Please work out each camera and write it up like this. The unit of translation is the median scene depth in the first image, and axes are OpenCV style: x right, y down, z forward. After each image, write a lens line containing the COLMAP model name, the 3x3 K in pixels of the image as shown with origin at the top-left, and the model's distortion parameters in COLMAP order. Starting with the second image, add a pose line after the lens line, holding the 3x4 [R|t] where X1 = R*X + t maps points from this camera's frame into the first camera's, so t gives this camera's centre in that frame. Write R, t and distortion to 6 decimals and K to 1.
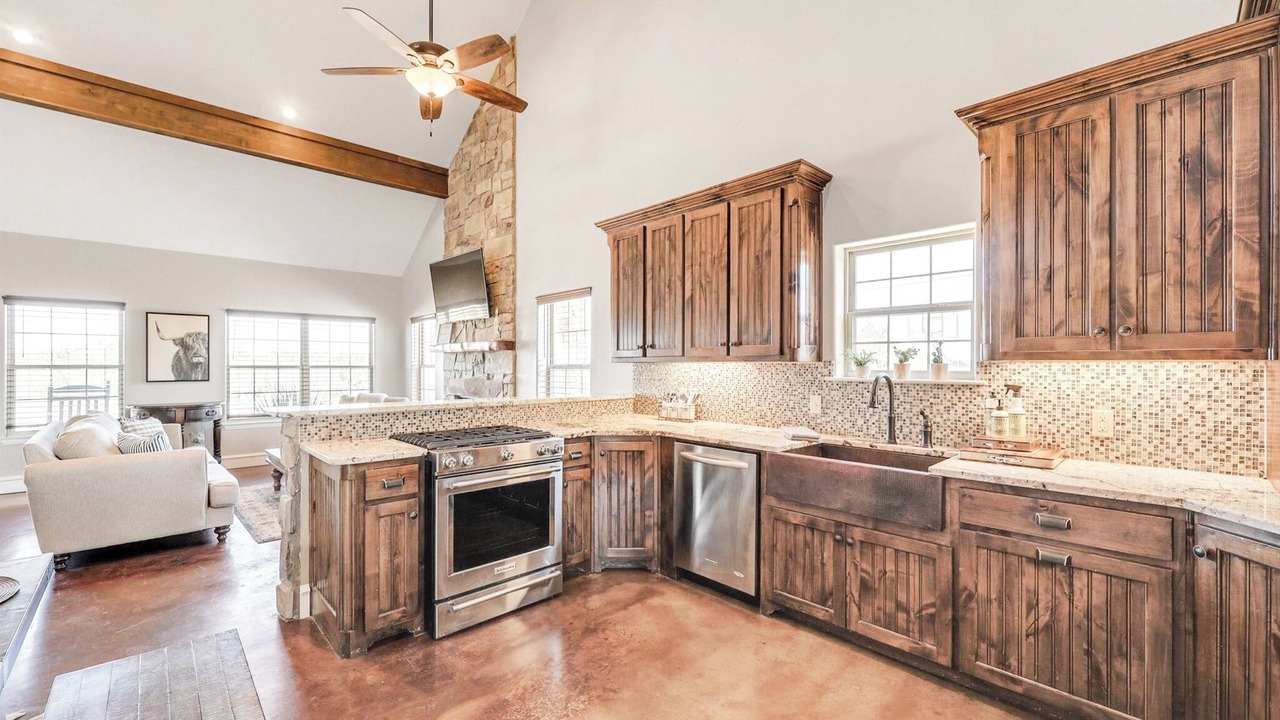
lens RADIAL K [[530.6, 0, 632.4], [0, 530.6, 365.6], [0, 0, 1]] dist [0.008212, -0.000097]
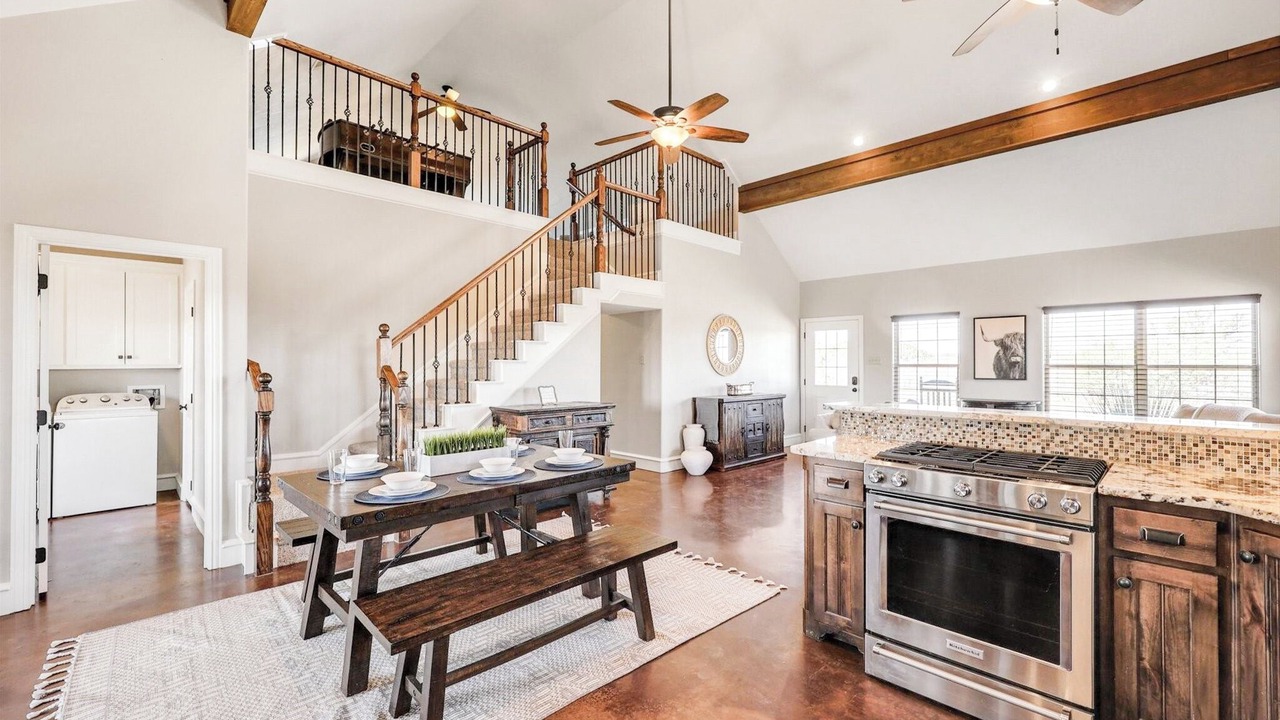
lens RADIAL K [[530.6, 0, 631.6], [0, 530.6, 357.4], [0, 0, 1]] dist [0.008212, -0.000097]
pose [[0.020443, -0.011729, -0.999722, 0.217154], [-0.003155, 0.999925, -0.011796, 0.000229], [0.999786, 0.003395, 0.020405, 0.247780]]
